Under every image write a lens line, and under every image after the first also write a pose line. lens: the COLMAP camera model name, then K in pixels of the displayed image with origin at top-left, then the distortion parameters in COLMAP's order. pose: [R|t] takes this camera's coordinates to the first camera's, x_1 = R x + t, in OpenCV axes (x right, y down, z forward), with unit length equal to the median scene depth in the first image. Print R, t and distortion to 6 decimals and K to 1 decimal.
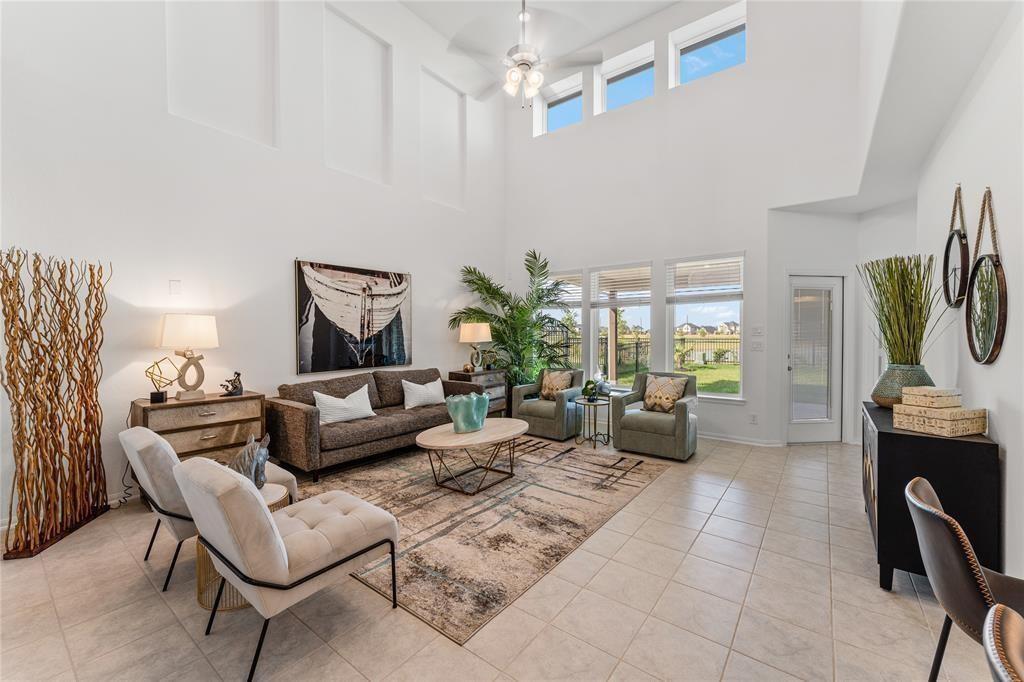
lens RADIAL K [[409.1, 0, 504.3], [0, 409.1, 336.8], [0, 0, 1]] dist [0.001480, 0.000500]
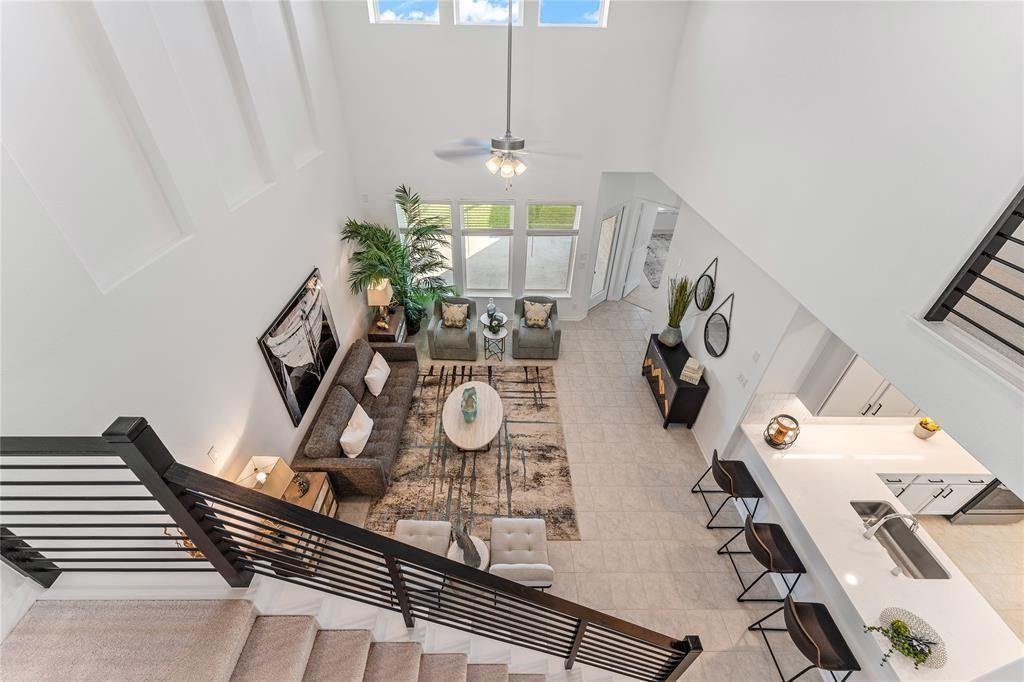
lens RADIAL K [[409.1, 0, 504.3], [0, 409.1, 336.8], [0, 0, 1]] dist [0.001480, 0.000500]
pose [[0.784037, -0.354097, 0.509805, -0.539459], [-0.009890, 0.814090, 0.580655, -0.720183], [-0.620635, -0.460297, 0.634775, 0.097180]]
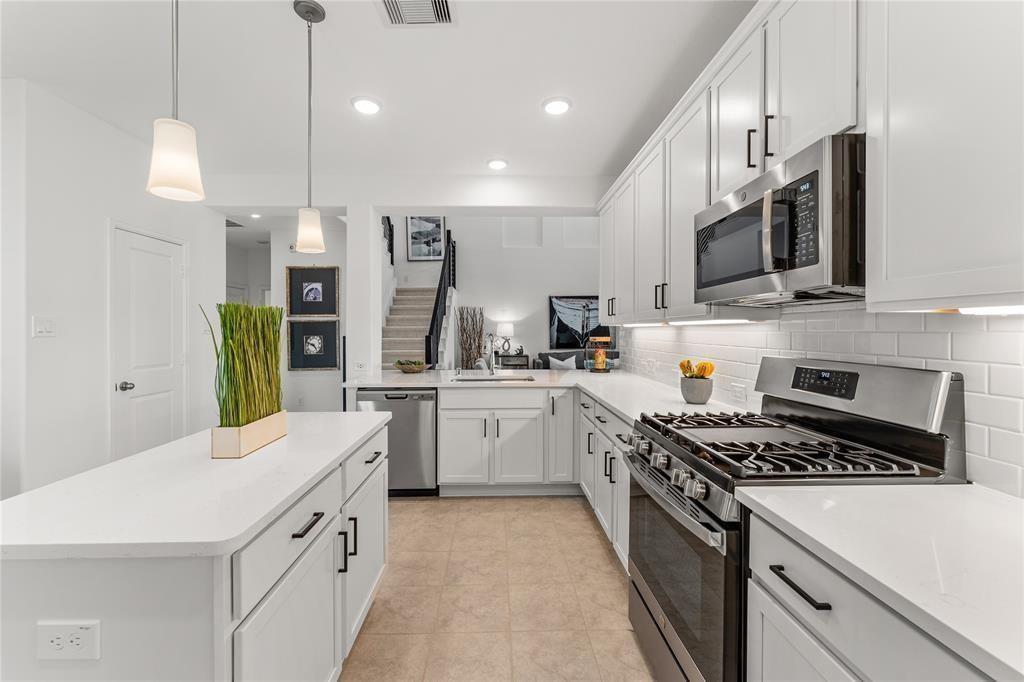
lens RADIAL K [[412.0, 0, 506.4], [0, 412.0, 331.7], [0, 0, 1]] dist [-0.001525, -0.000274]
pose [[0.636420, 0.003025, -0.771337, 1.012833], [-0.005712, 0.999983, -0.000790, 0.002685], [0.771322, 0.004909, 0.636426, -0.547105]]
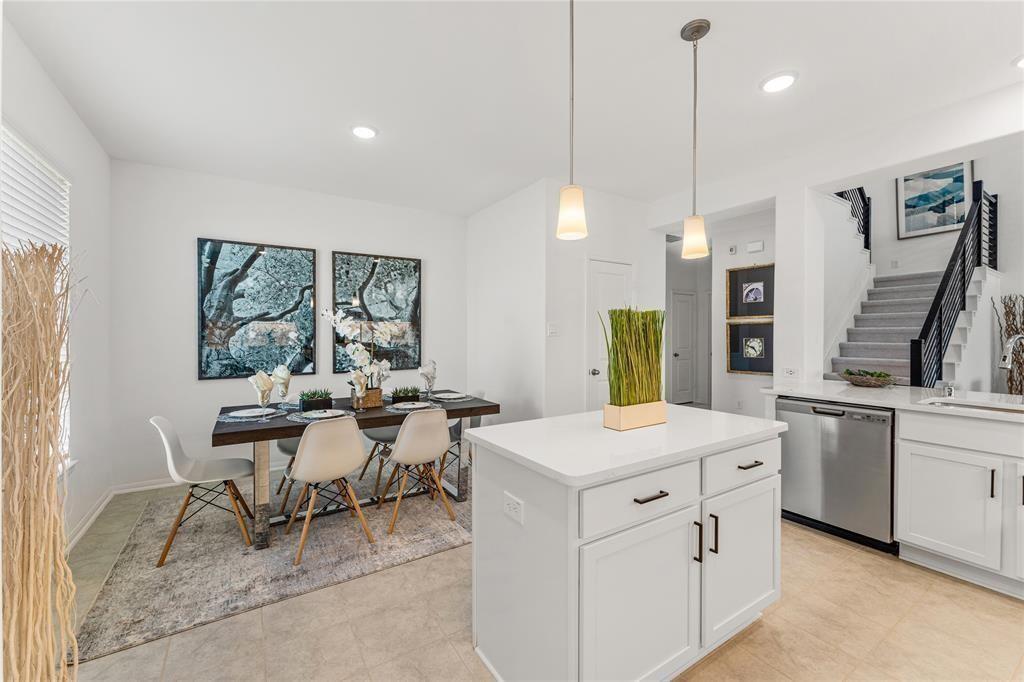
lens RADIAL K [[412.4, 0, 503.5], [0, 412.4, 336.8], [0, 0, 1]] dist [0.000913, 0.000316]
pose [[-0.337086, 0.008295, -0.941437, 1.053914], [-0.007382, 0.999907, 0.011453, 0.005150], [0.941445, 0.010811, -0.336994, -0.476891]]
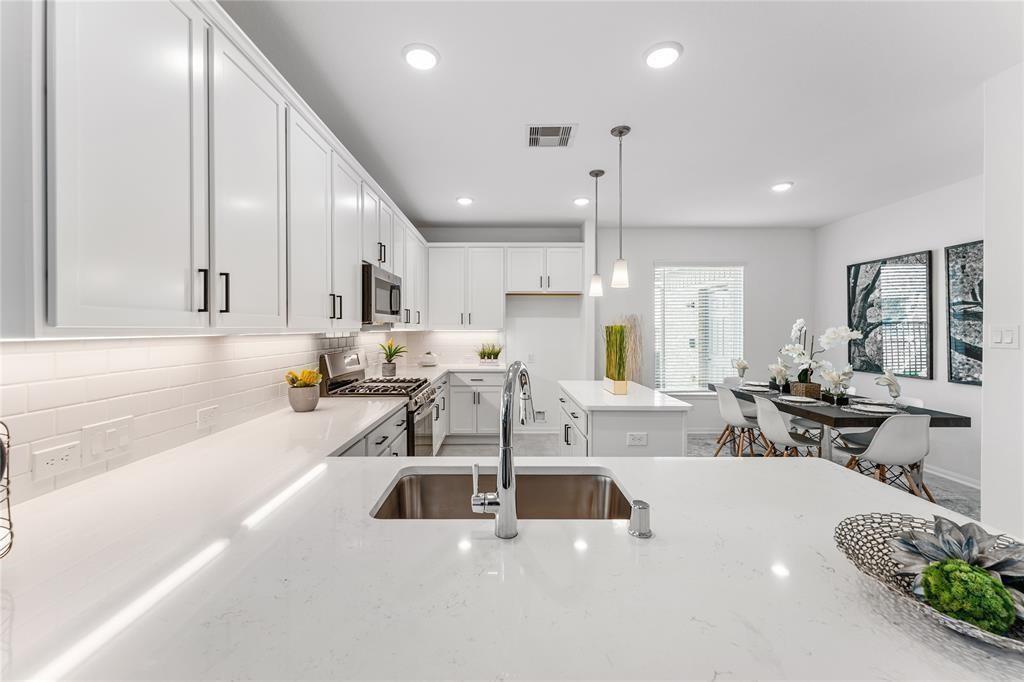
lens RADIAL K [[413.6, 0, 504.4], [0, 413.6, 327.9], [0, 0, 1]] dist [-0.000346, 0.000210]
pose [[-0.619303, 0.002706, 0.785148, 0.153823], [0.005844, 0.999982, 0.001163, -0.016162], [-0.785131, 0.005309, -0.619307, 0.117533]]
